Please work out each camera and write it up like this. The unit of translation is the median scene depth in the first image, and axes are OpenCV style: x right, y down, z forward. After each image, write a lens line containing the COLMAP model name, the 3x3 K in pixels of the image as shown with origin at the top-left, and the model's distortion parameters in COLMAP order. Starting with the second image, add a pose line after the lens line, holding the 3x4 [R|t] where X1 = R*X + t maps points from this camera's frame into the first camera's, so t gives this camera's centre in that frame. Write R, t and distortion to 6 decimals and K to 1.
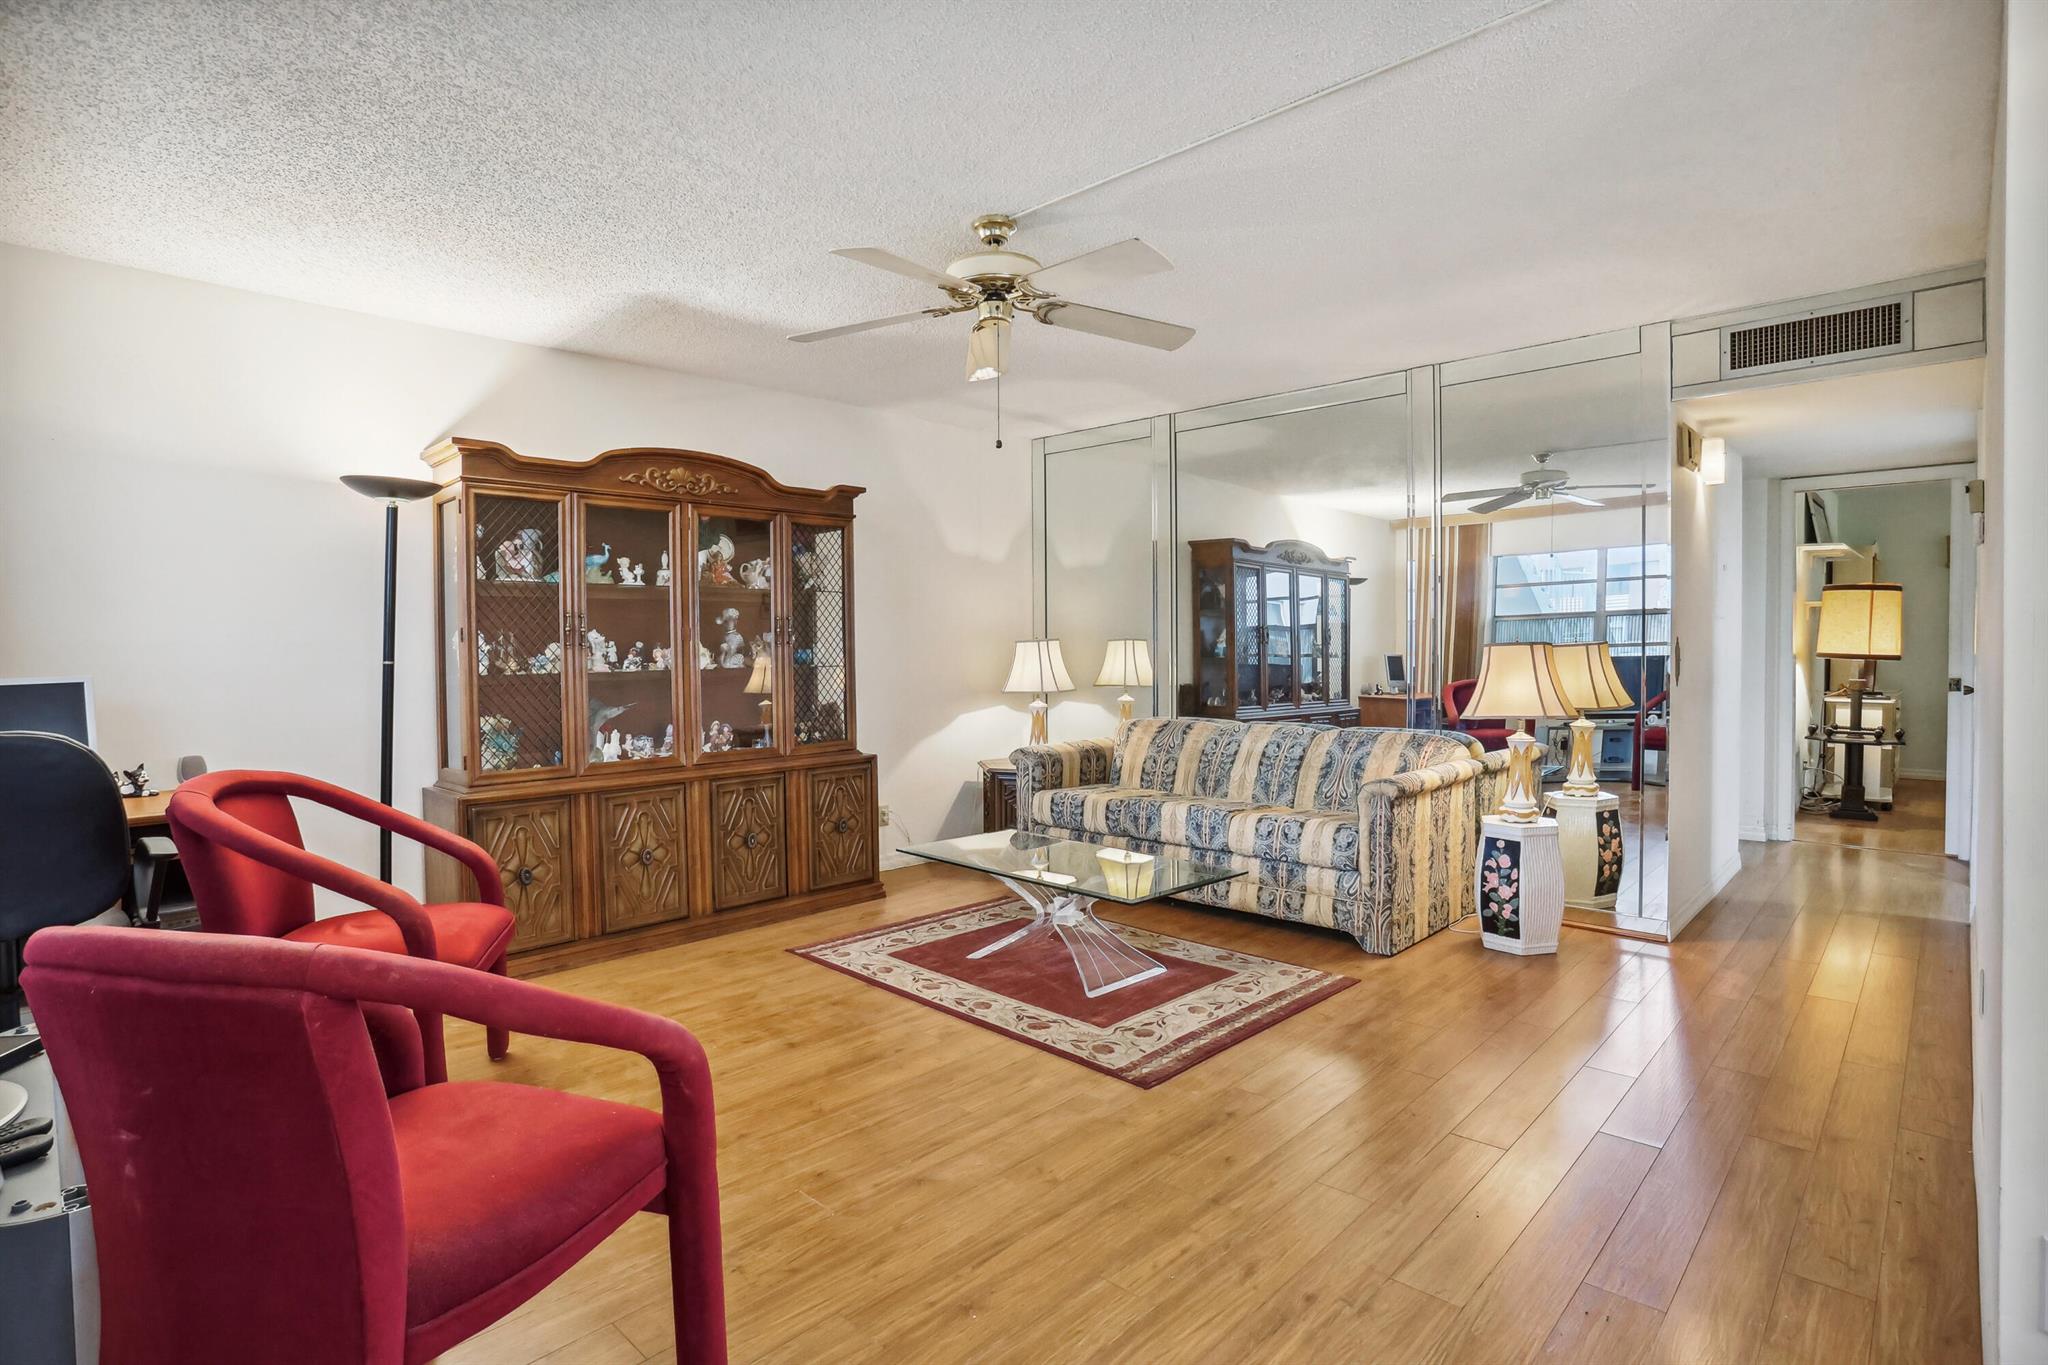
lens RADIAL K [[1000.0, 0, 1039.4], [0, 1000.0, 672.0], [0, 0, 1]] dist [-0.049411, 0.000324]
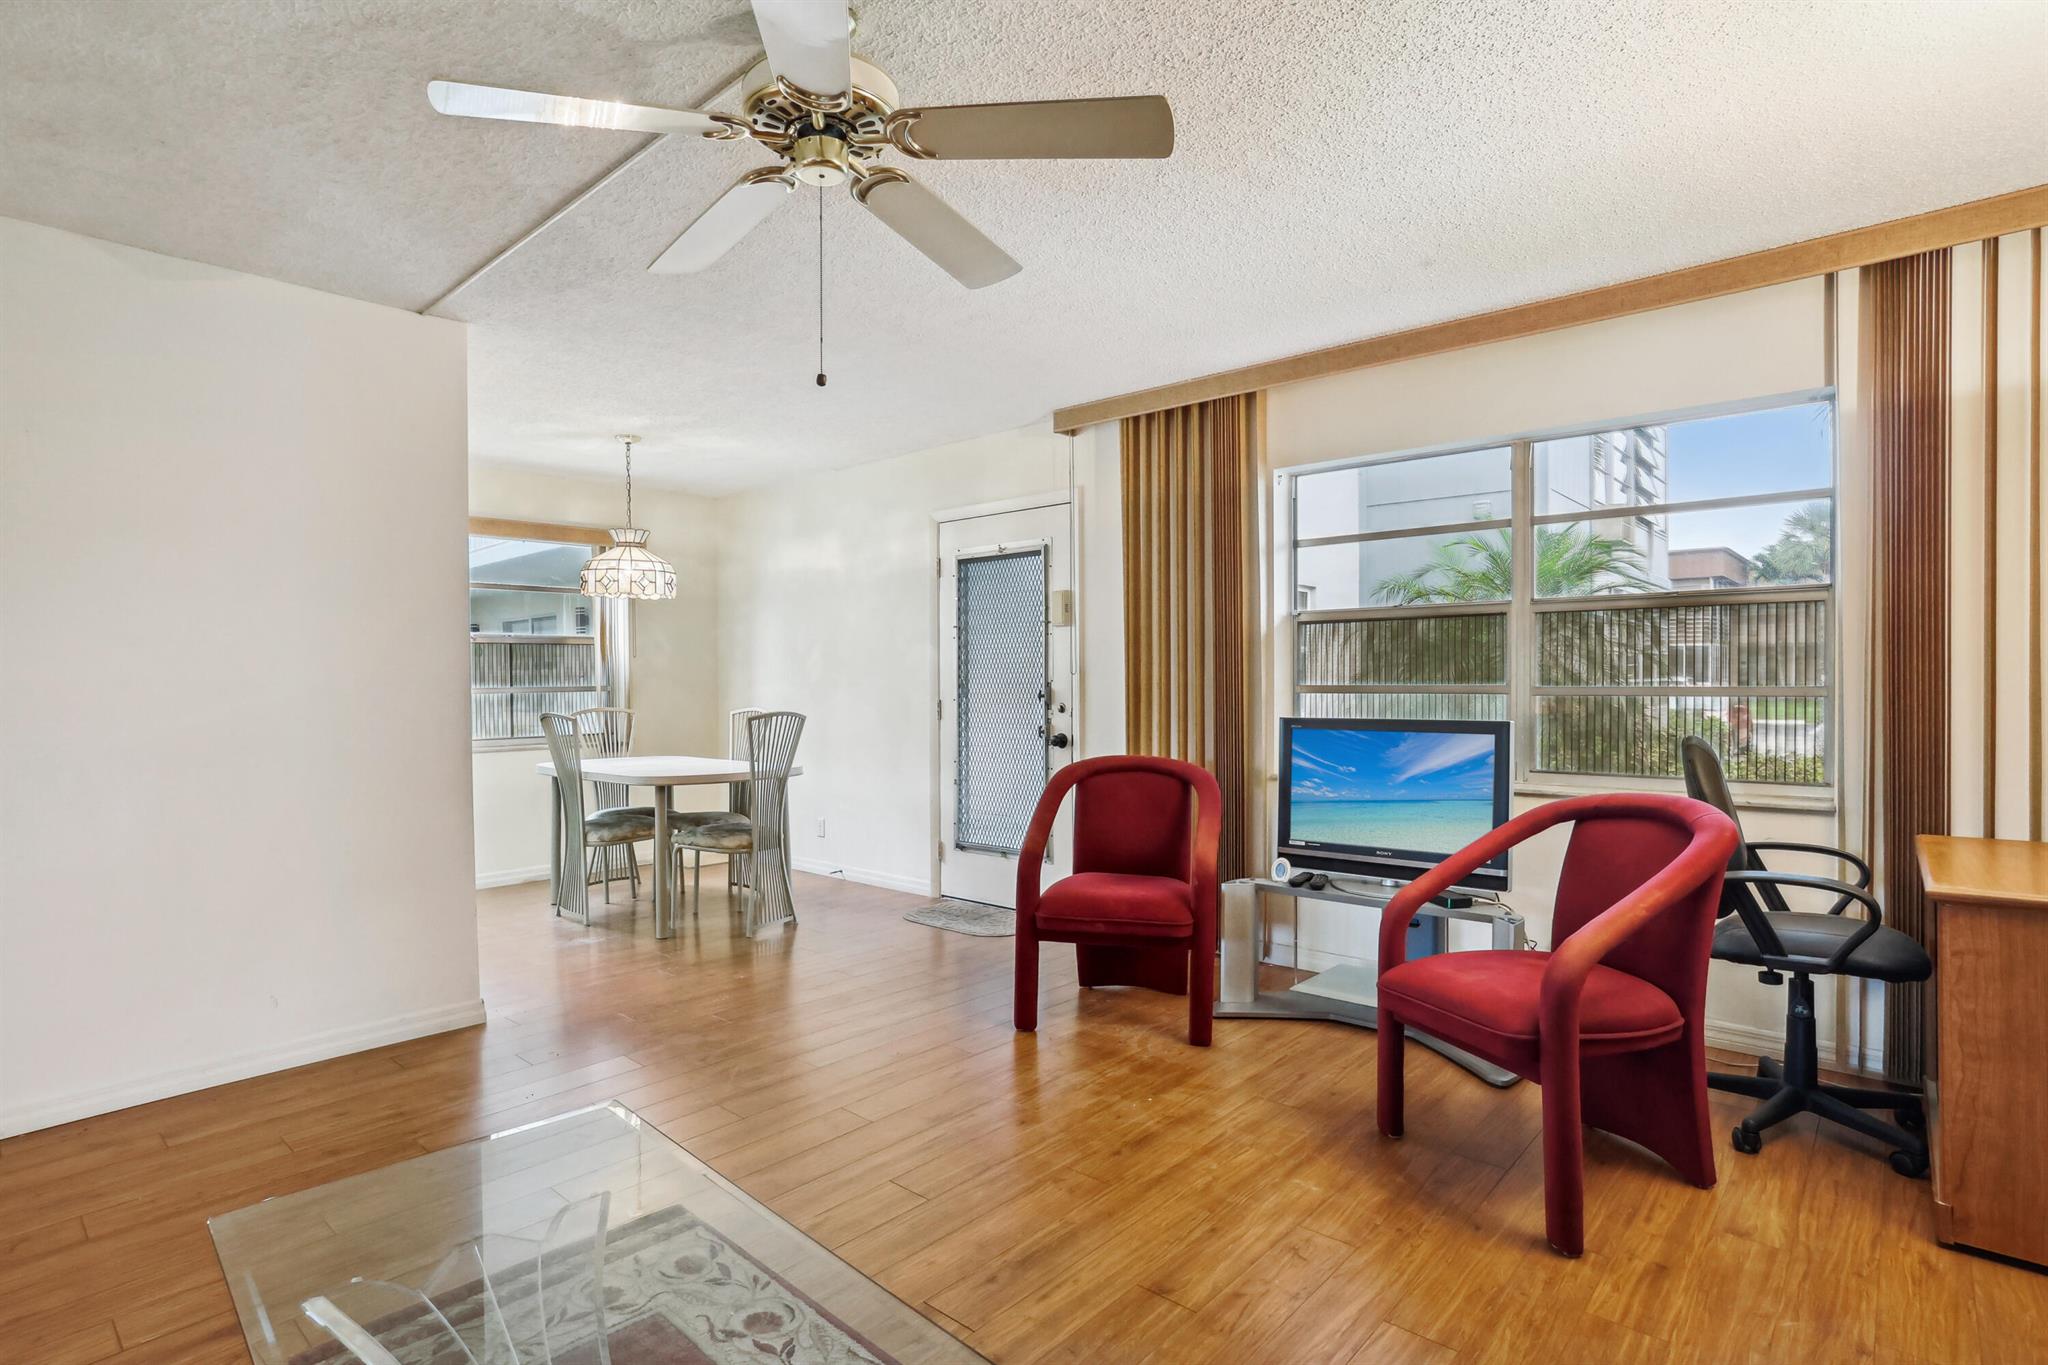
lens RADIAL K [[1044.9, 0, 1024.0], [0, 1044.9, 682.5], [0, 0, 1]] dist [-0.057354, 0.000174]
pose [[-0.999611, 0.019058, -0.020371, -0.141770], [0.018452, 0.999393, 0.029534, -0.034977], [0.020922, 0.029147, -0.999356, 1.507786]]
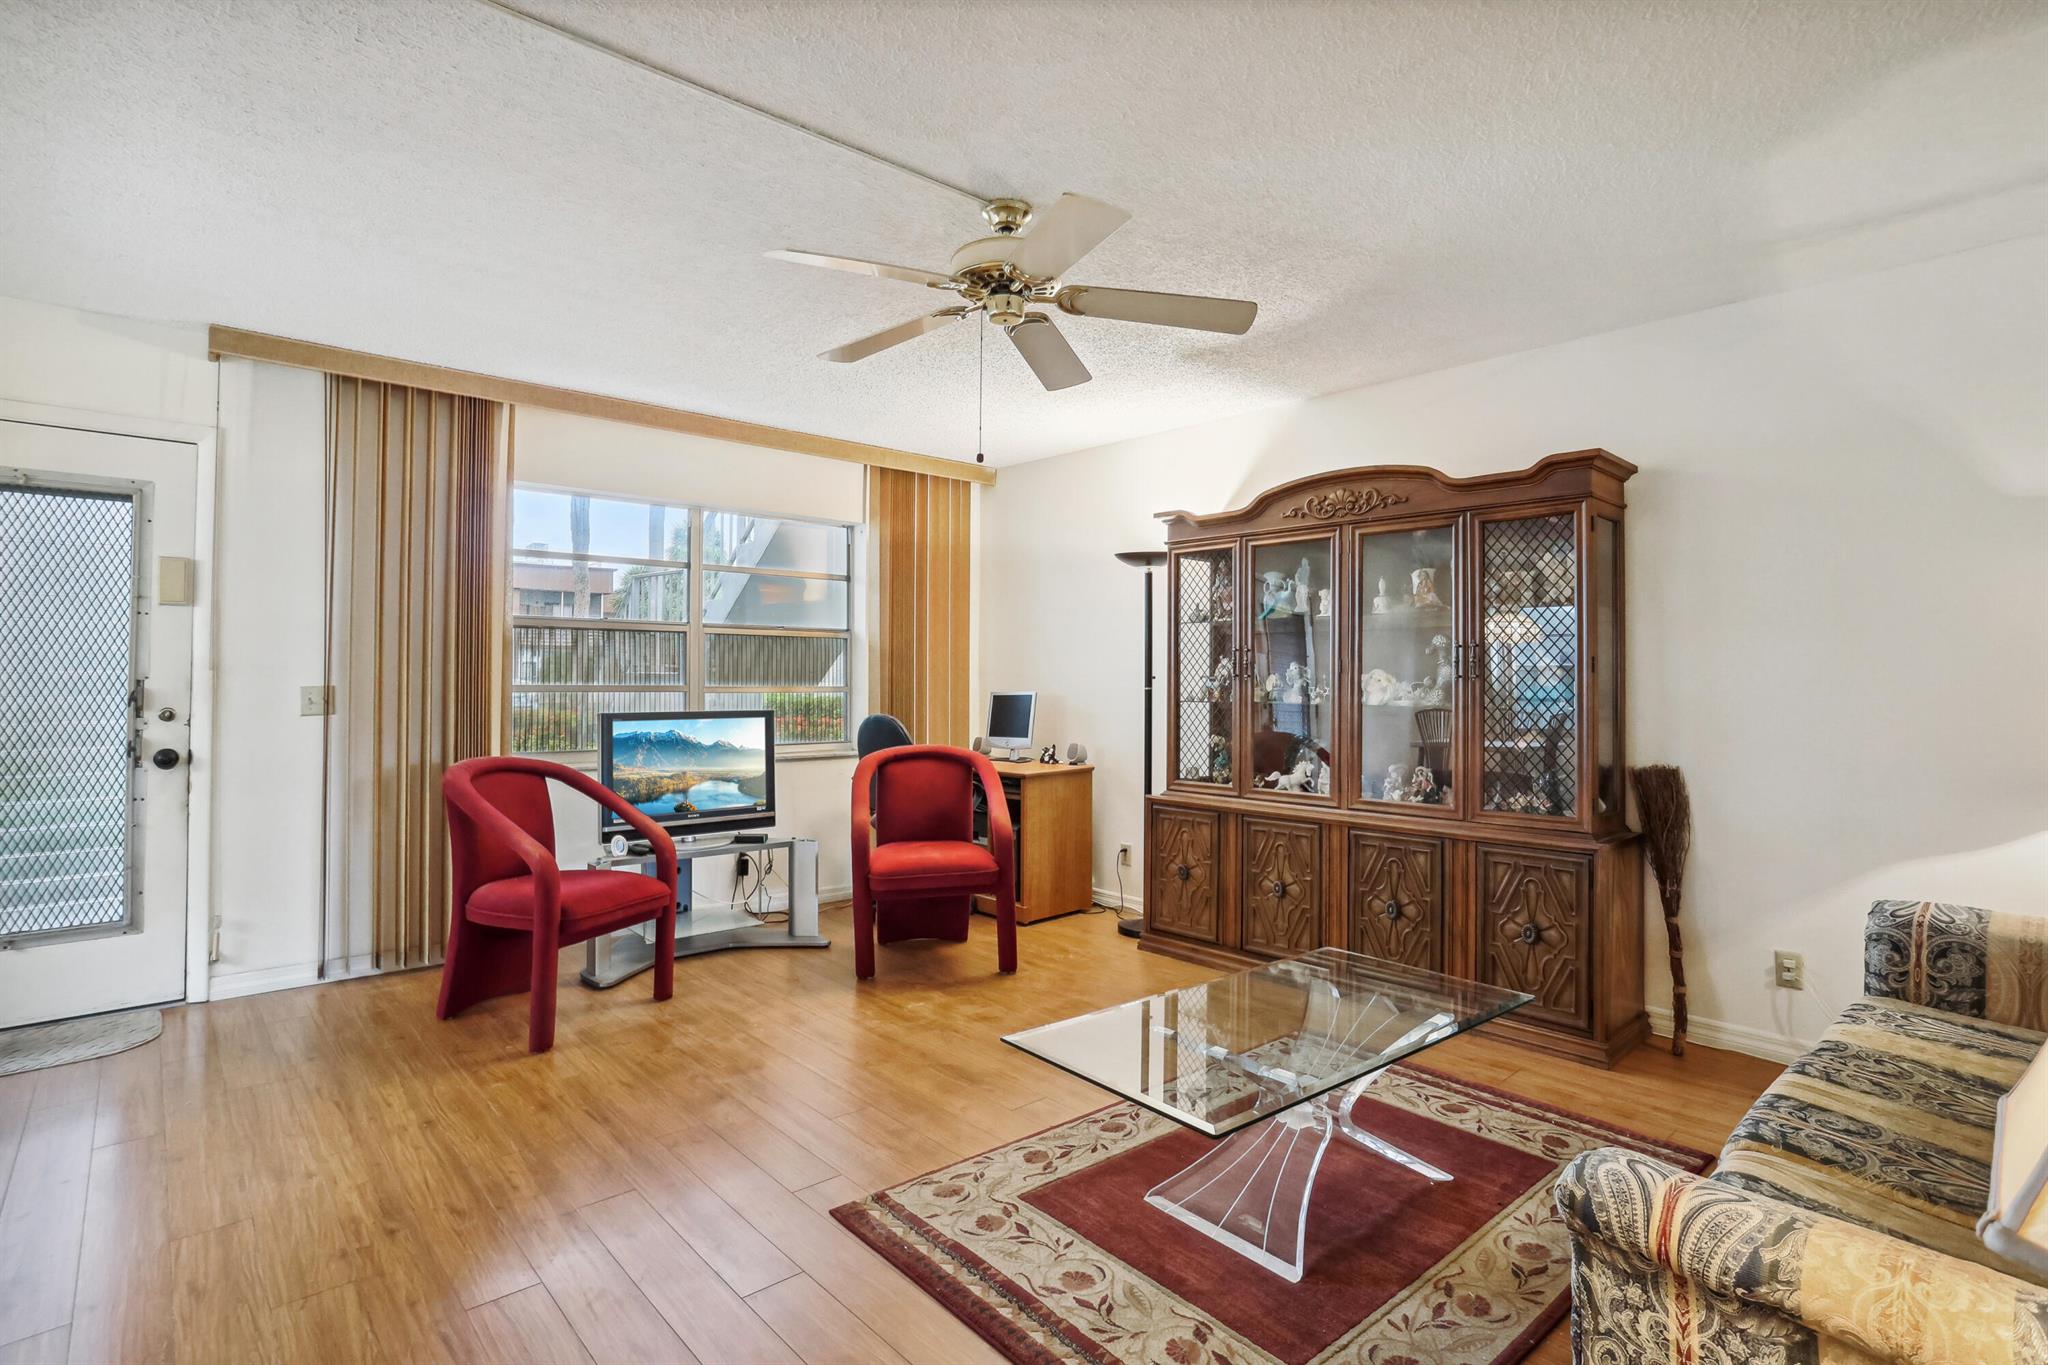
lens RADIAL K [[988.4, 0, 1025.4], [0, 988.4, 664.4], [0, 0, 1]] dist [-0.038771, 0.000680]
pose [[-0.070016, -0.005519, -0.997531, 0.742367], [-0.033298, 0.999440, -0.003192, -0.033255], [0.996990, 0.032992, -0.070160, 0.978374]]
